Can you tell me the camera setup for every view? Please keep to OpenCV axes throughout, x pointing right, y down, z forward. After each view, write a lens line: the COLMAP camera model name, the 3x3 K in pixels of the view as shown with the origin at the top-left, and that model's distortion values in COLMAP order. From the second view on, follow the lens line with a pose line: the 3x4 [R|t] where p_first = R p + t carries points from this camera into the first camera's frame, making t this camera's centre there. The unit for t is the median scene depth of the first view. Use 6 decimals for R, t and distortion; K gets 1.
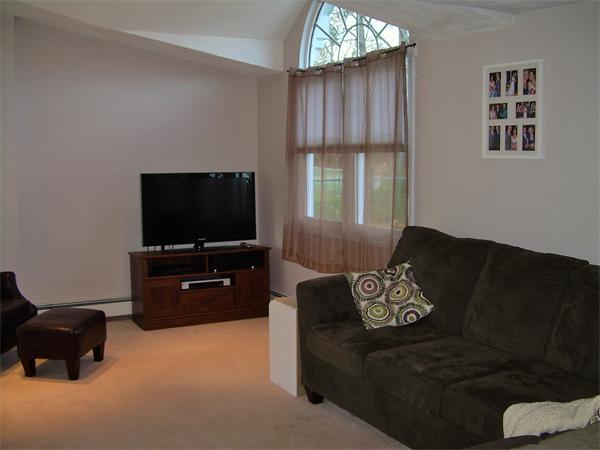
lens RADIAL K [[691.0, 0, 300.0], [0, 691.0, 225.0], [0, 0, 1]] dist [-0.142892, -0.031638]
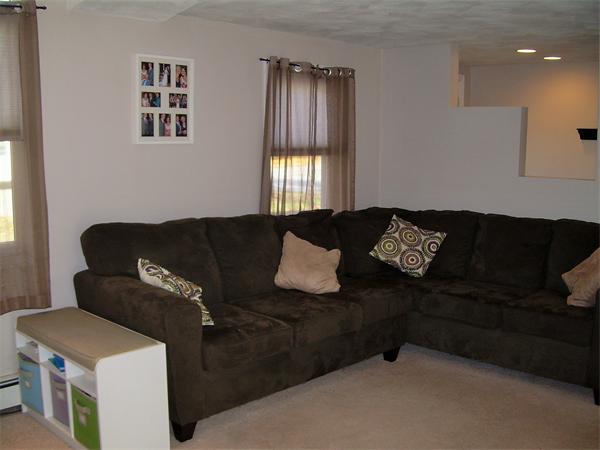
lens RADIAL K [[691.0, 0, 300.0], [0, 691.0, 225.0], [0, 0, 1]] dist [-0.142892, -0.031638]
pose [[-0.293574, -0.148032, 0.944405, -0.831414], [0.075064, 0.981317, 0.177152, -0.150400], [-0.952985, 0.122898, -0.276977, 1.125668]]
